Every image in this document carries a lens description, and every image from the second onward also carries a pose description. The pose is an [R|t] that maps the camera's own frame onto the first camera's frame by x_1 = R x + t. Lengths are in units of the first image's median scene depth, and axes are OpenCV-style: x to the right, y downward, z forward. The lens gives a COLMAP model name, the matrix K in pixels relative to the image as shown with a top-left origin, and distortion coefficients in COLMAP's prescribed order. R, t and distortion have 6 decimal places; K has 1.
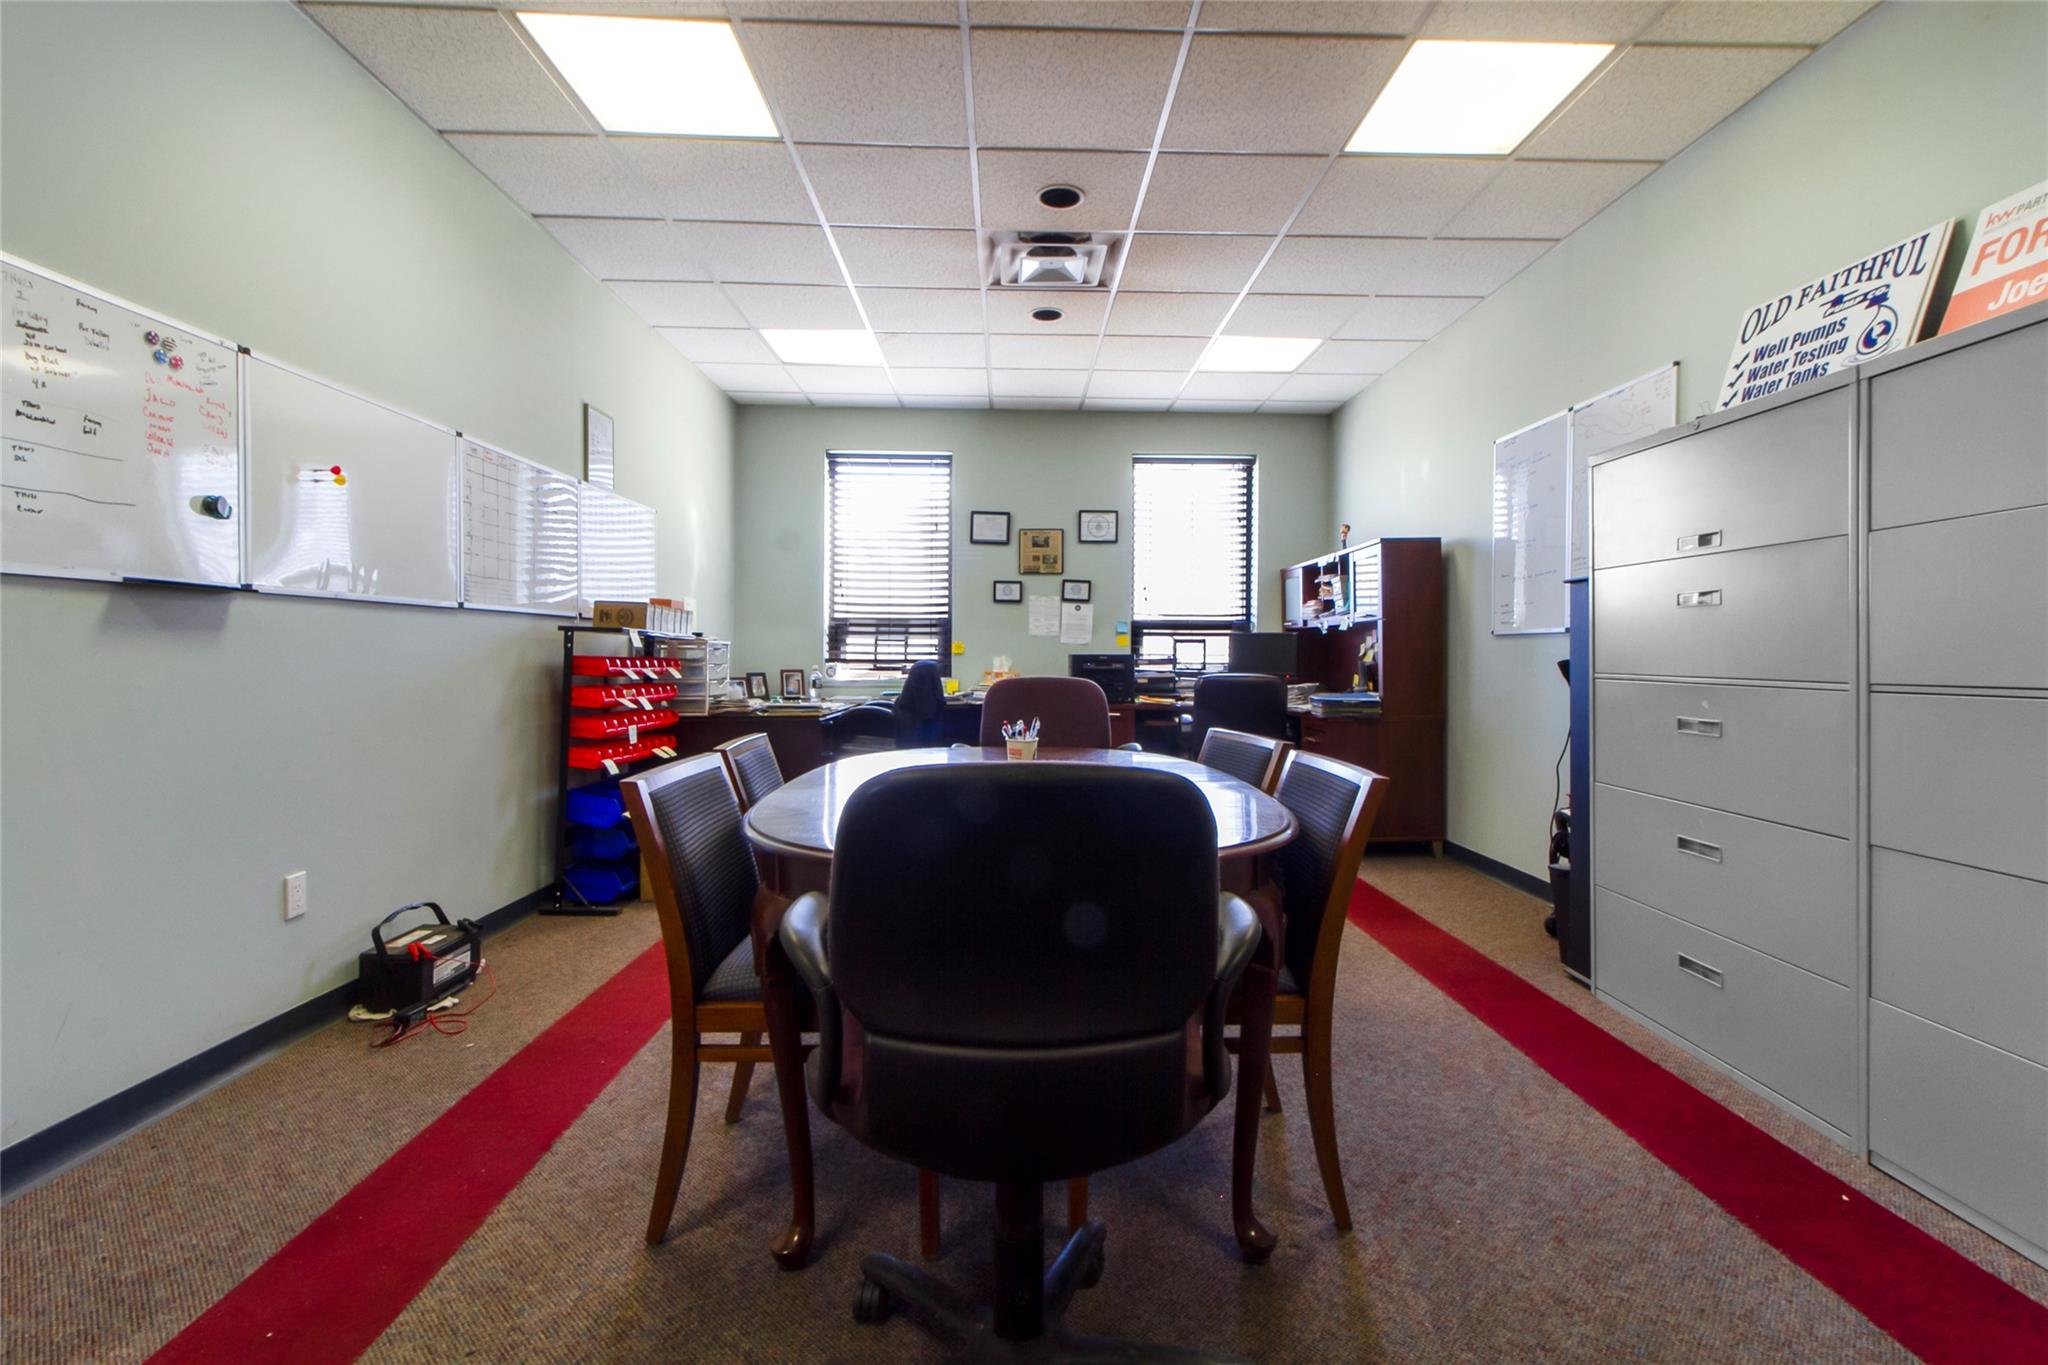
lens RADIAL K [[963.2, 0, 1028.1], [0, 963.2, 669.5], [0, 0, 1]] dist [-0.001672, -0.000451]
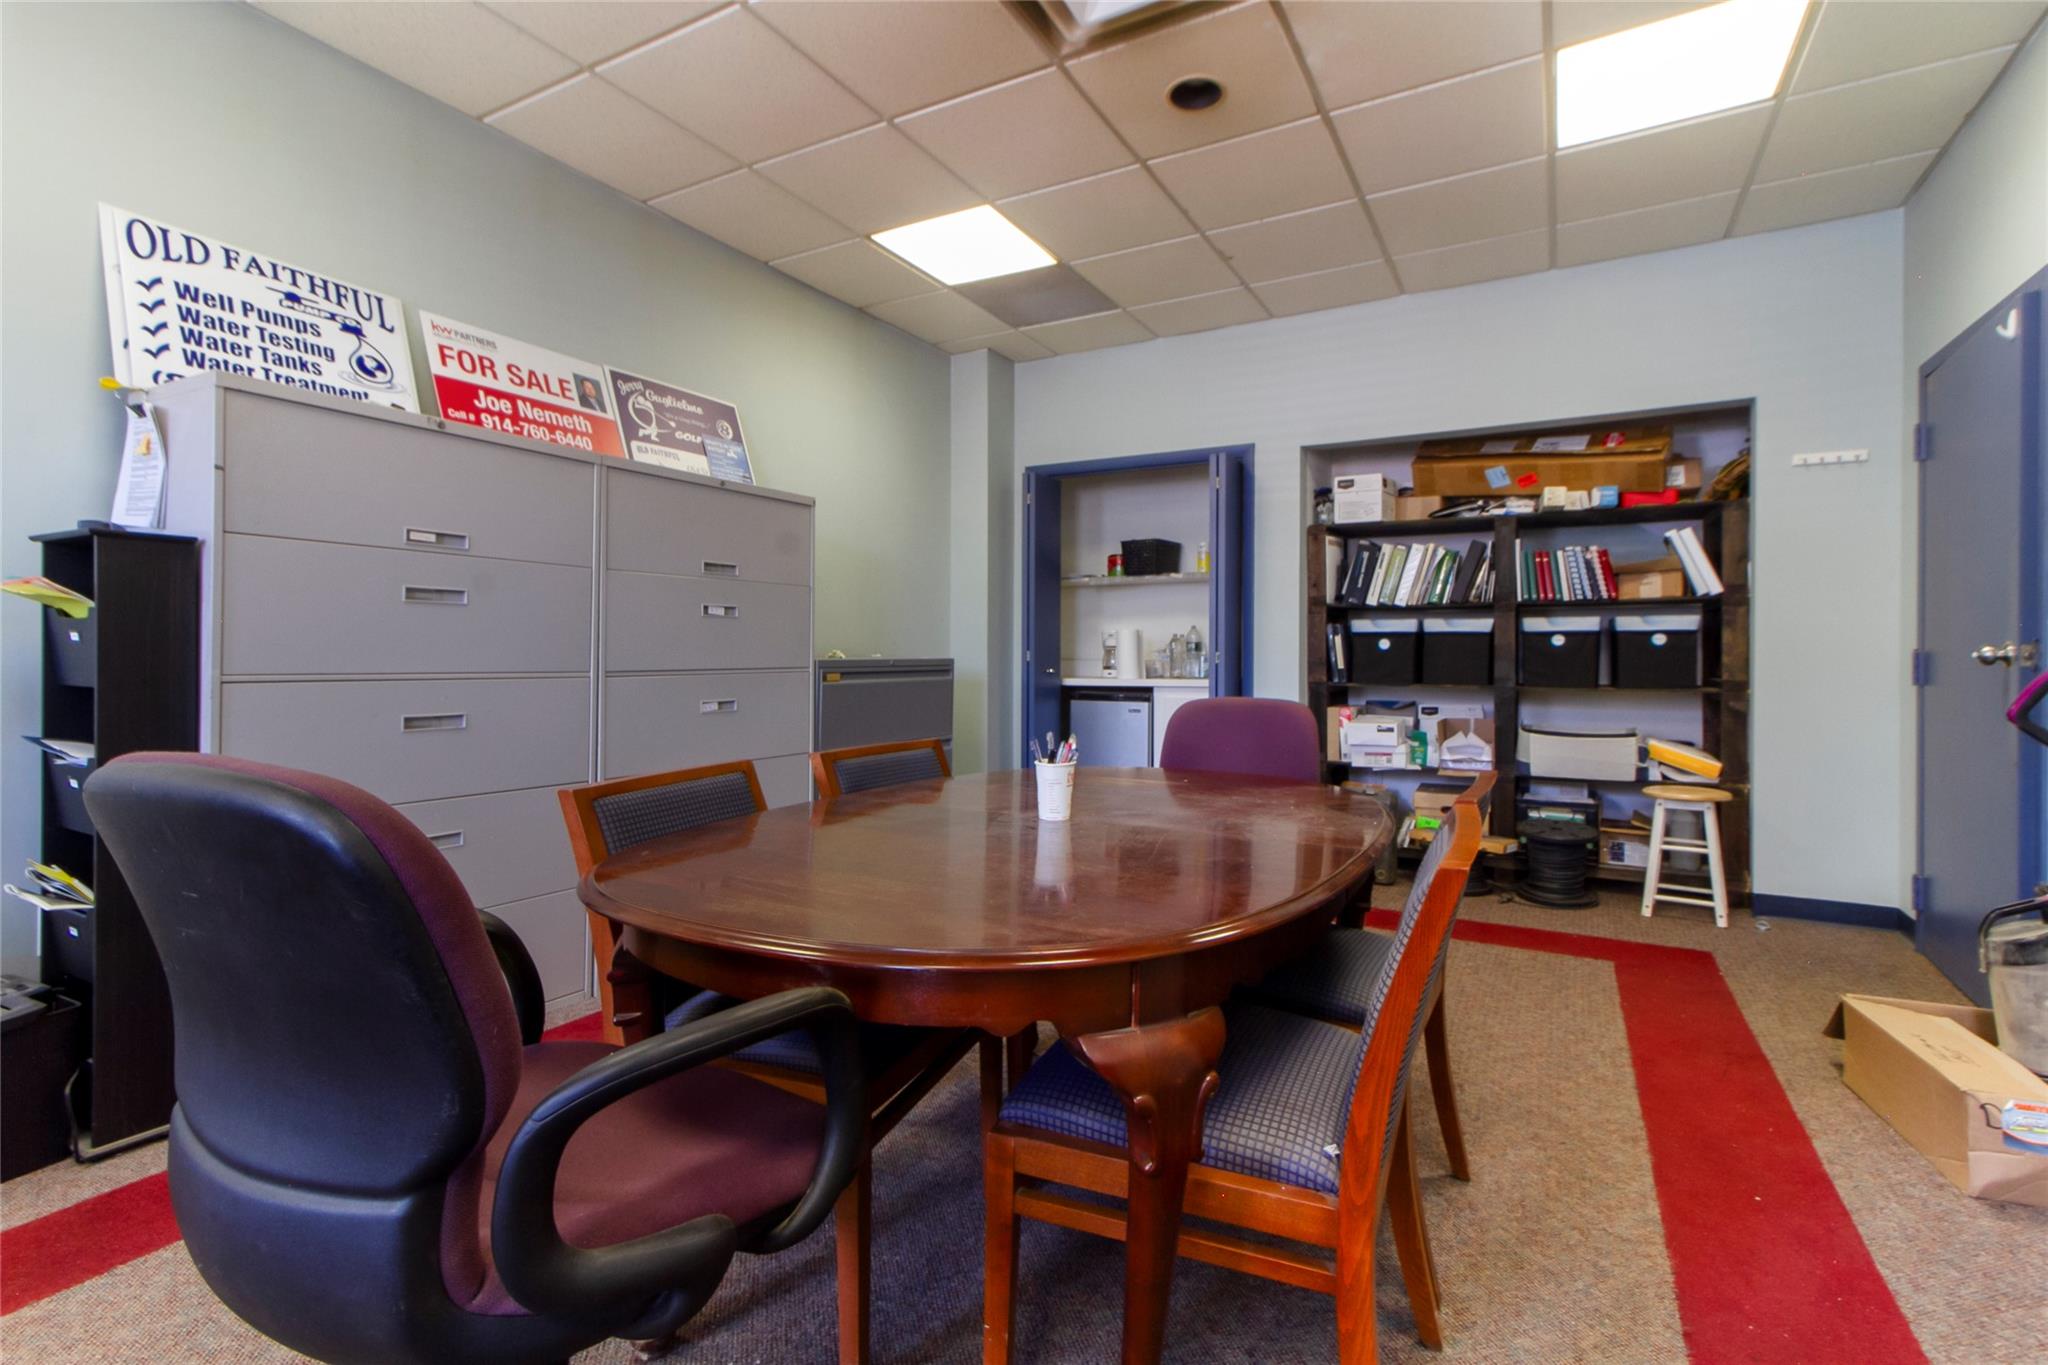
lens RADIAL K [[963.2, 0, 1032.4], [0, 963.2, 667.9], [0, 0, 1]] dist [-0.001672, -0.000451]
pose [[-0.861042, -0.015240, 0.508305, -0.377445], [-0.003601, 0.999709, 0.023873, -0.024616], [-0.508520, 0.018726, -0.860846, 1.629263]]
